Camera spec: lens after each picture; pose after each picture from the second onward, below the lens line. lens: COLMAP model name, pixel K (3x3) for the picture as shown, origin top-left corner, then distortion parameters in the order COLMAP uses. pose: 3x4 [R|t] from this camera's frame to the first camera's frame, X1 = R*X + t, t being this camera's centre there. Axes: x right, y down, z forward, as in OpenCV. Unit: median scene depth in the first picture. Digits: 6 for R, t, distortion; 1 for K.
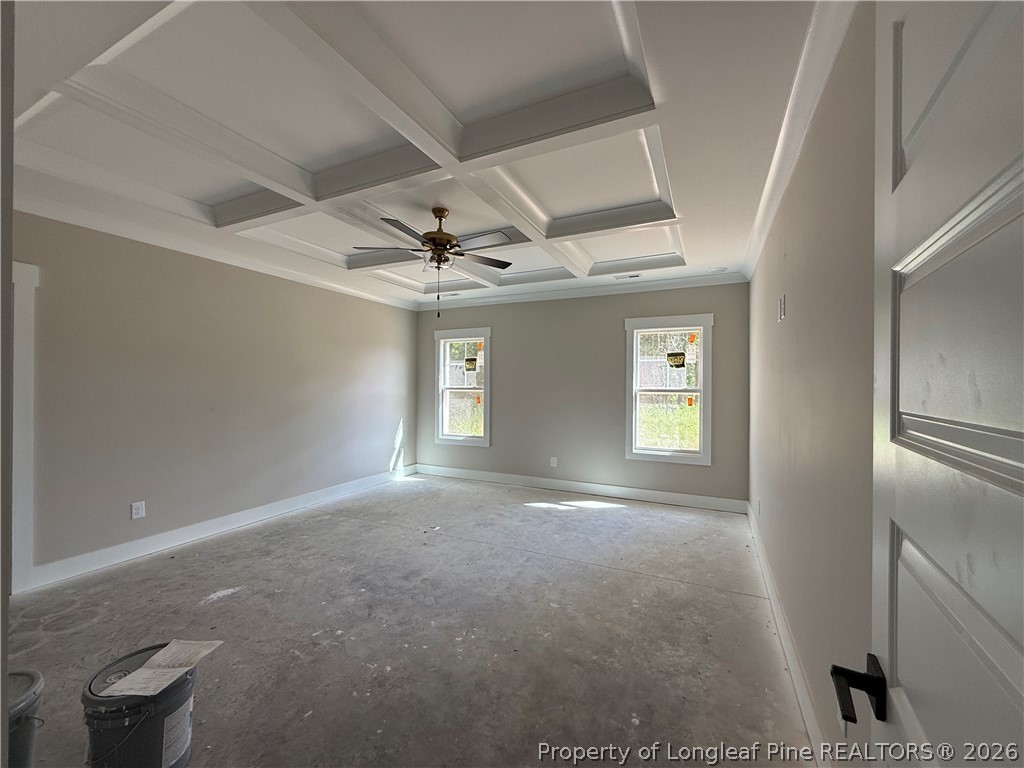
lens RADIAL K [[409.0, 0, 511.1], [0, 409.0, 384.1], [0, 0, 1]] dist [0.002322, -0.000271]
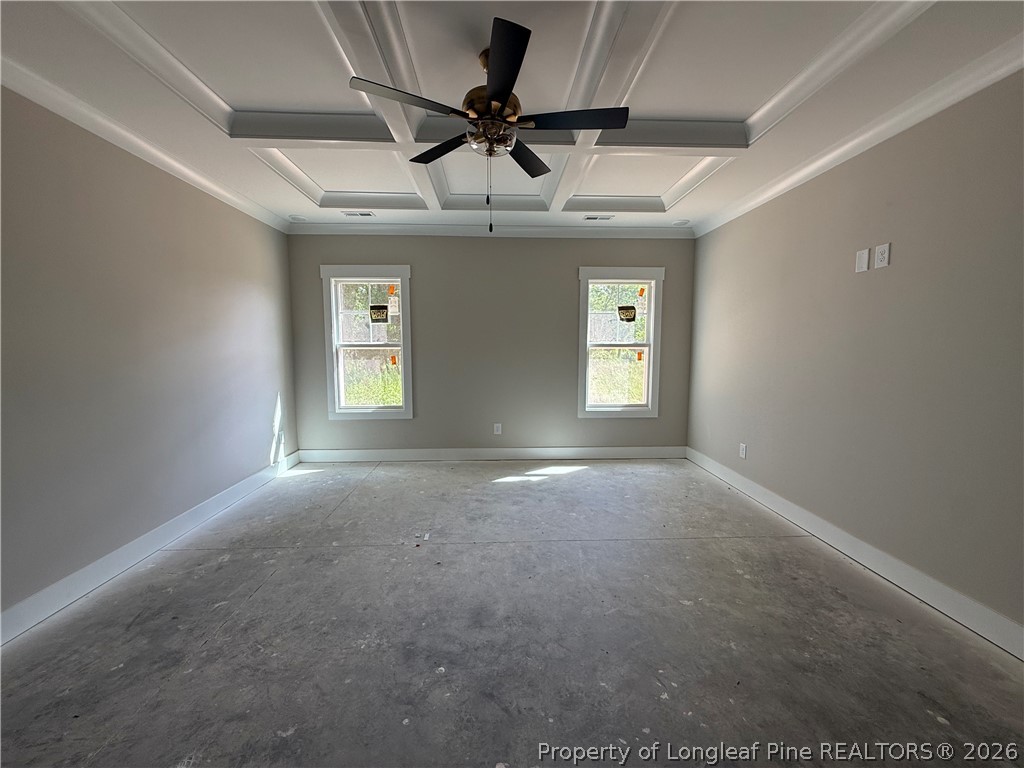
lens RADIAL K [[409.0, 0, 510.7], [0, 409.0, 384.6], [0, 0, 1]] dist [0.002322, -0.000271]
pose [[0.883384, -0.052636, 0.465685, -0.347139], [0.005535, 0.994775, 0.101938, 0.009491], [-0.468617, -0.087473, 0.879060, 0.290527]]
